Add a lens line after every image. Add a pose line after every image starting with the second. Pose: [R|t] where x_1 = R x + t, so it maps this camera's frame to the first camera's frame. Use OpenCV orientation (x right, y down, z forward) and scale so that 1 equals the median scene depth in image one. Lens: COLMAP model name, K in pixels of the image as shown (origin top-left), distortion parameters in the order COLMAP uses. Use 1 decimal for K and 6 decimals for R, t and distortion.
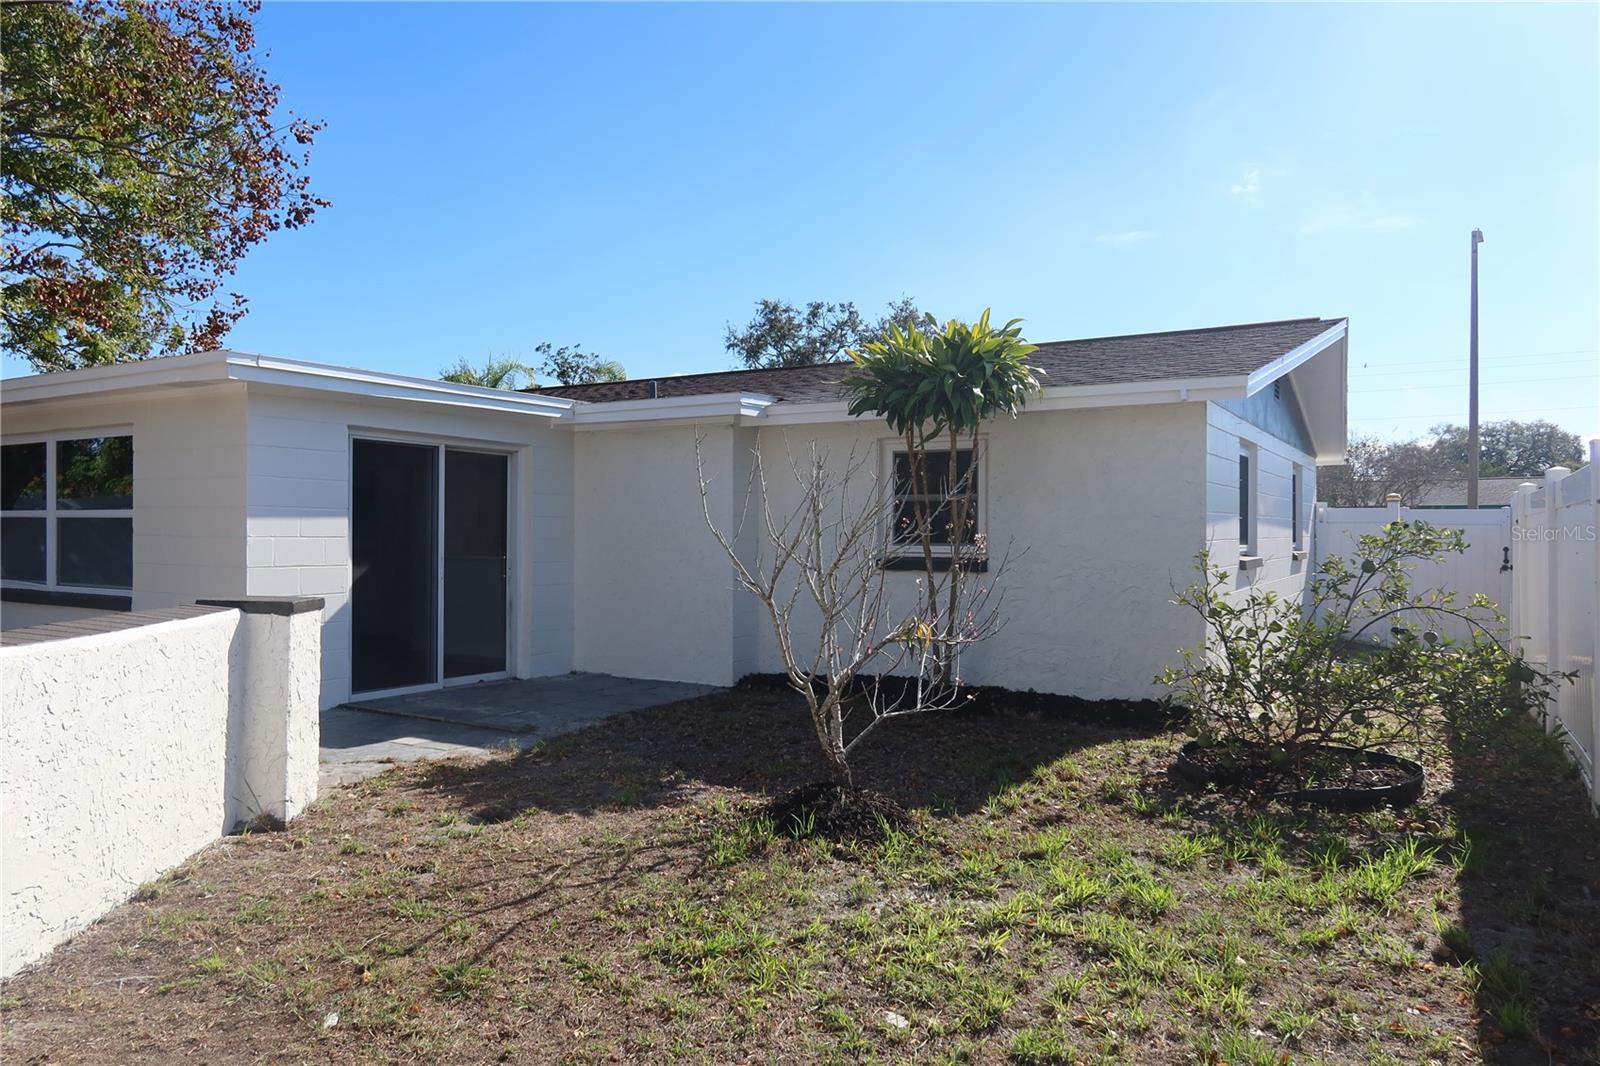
lens RADIAL K [[1110.3, 0, 800.0], [0, 1110.3, 533.0], [0, 0, 1]] dist [-0.025649, -0.002513]
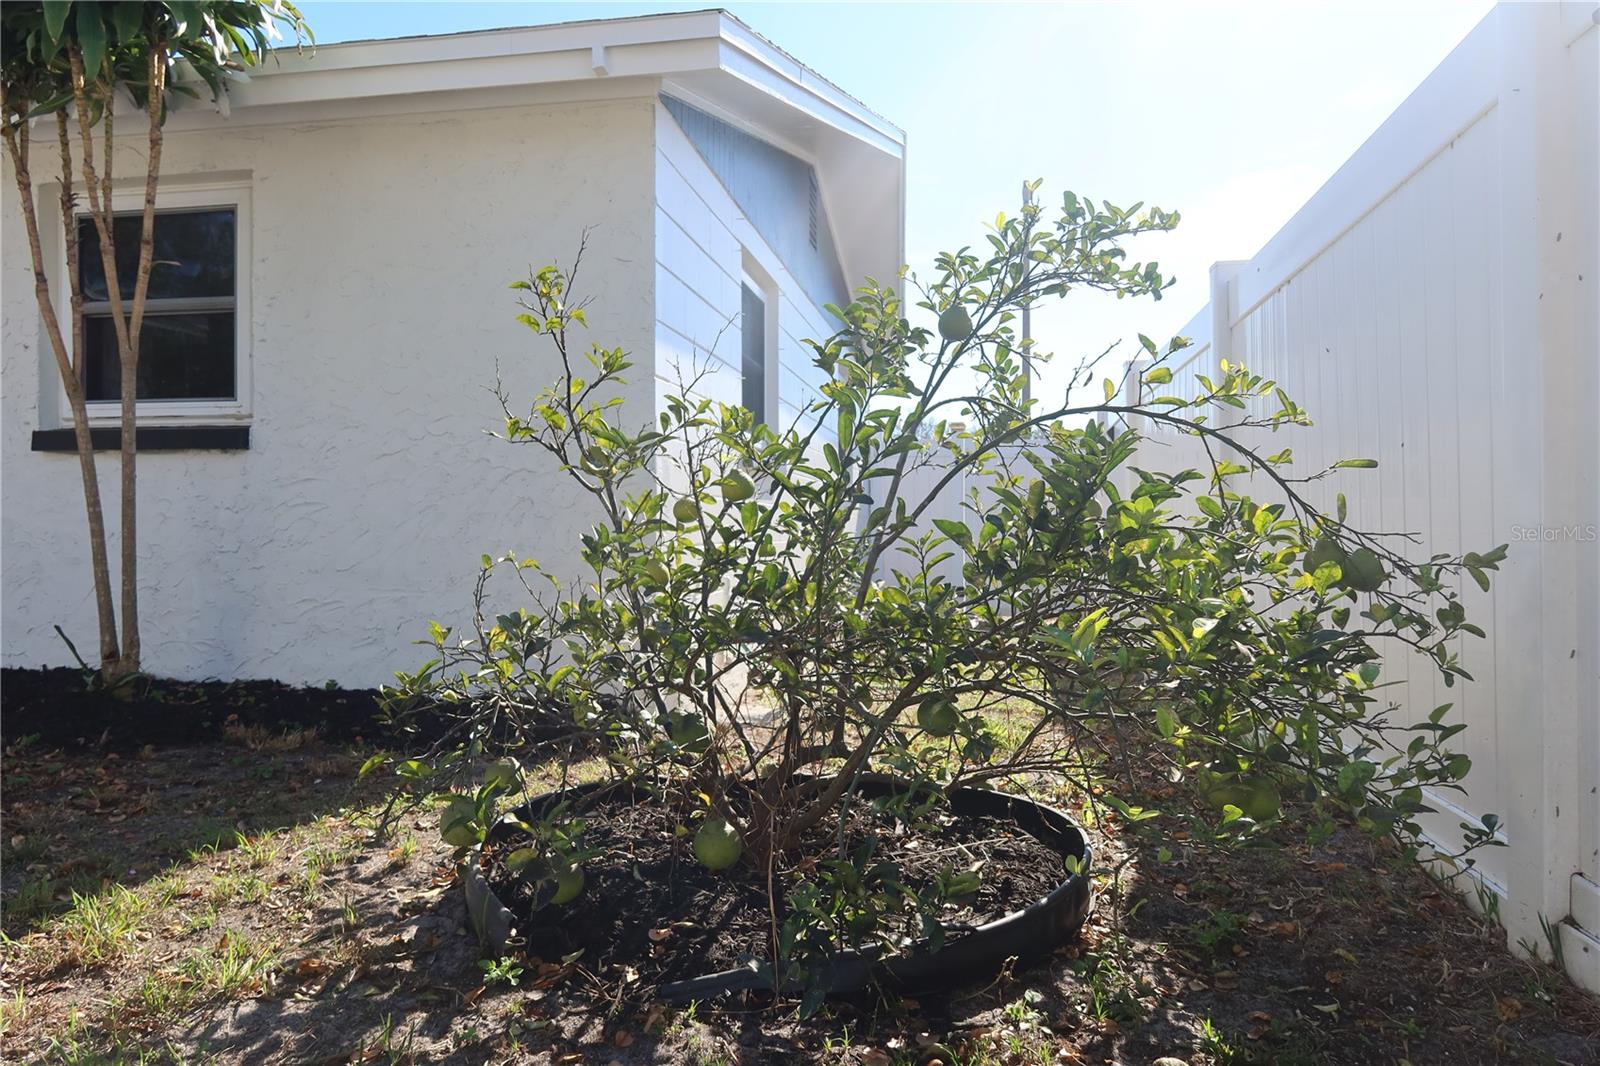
lens RADIAL K [[1110.3, 0, 800.0], [0, 1110.3, 533.0], [0, 0, 1]] dist [-0.025649, -0.002513]
pose [[0.932422, 0.000247, 0.361370, 0.305206], [-0.000629, 0.999999, 0.000939, 0.098766], [-0.361370, -0.001103, 0.932422, 0.620258]]
